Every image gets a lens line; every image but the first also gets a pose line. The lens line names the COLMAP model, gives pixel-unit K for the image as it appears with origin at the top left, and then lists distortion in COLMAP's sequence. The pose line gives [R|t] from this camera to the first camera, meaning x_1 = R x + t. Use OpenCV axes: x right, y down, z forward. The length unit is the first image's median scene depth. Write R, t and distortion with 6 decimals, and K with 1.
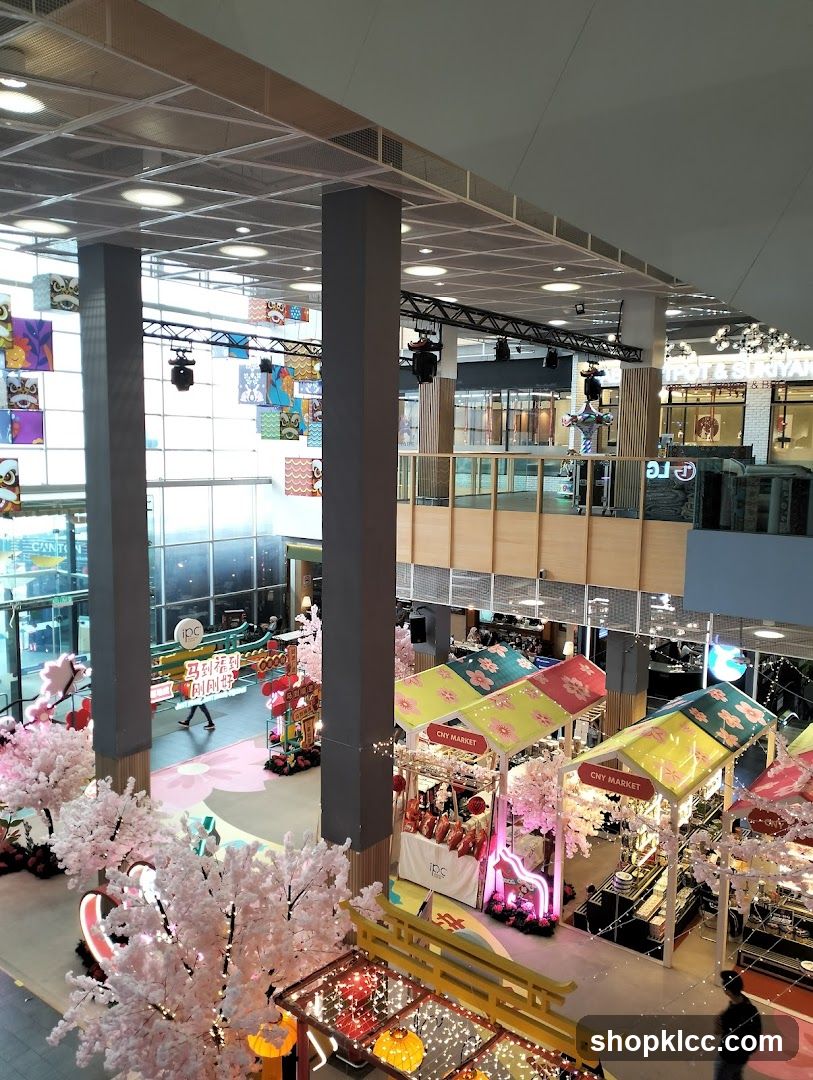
lens RADIAL K [[824.6, 0, 391.9], [0, 824.6, 542.5], [0, 0, 1]] dist [0.065067, -0.130618]
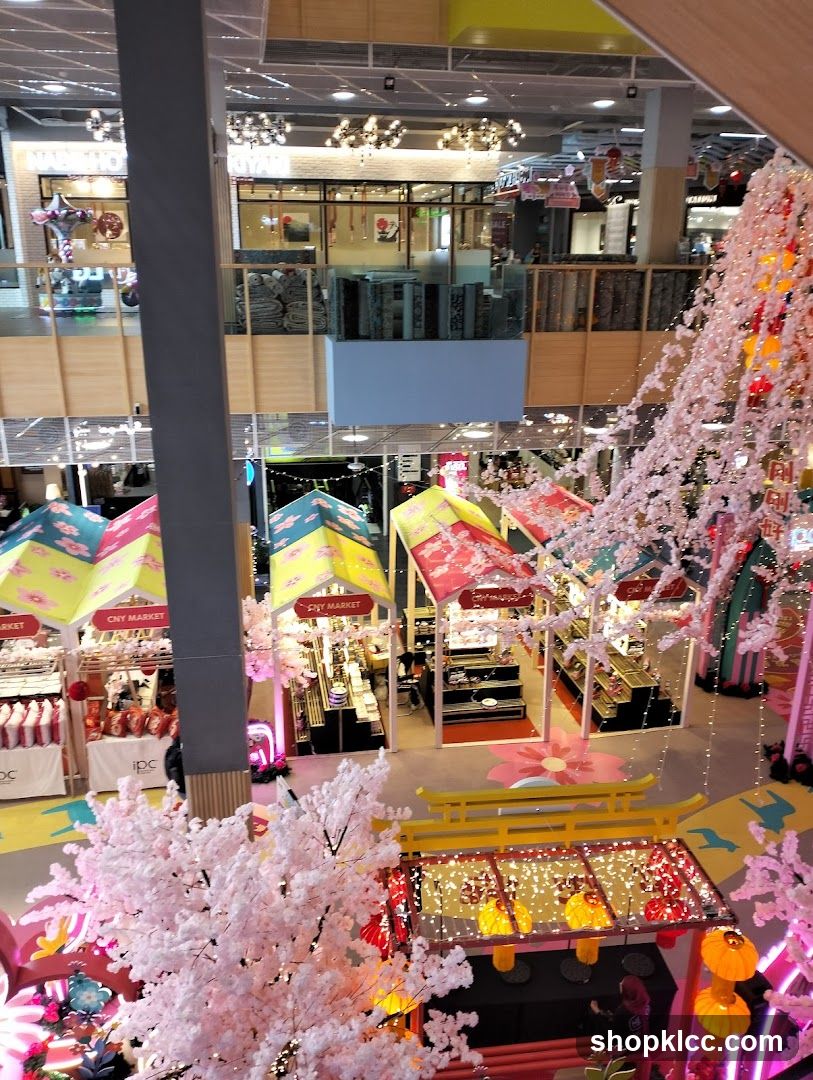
lens RADIAL K [[832.7, 0, 406.1], [0, 832.7, 552.4], [0, 0, 1]] dist [0.063949, -0.133253]
pose [[0.692240, -0.250799, 0.676686, -0.279339], [0.086900, 0.959816, 0.266838, -0.030144], [-0.716416, -0.125912, 0.686217, 0.213226]]
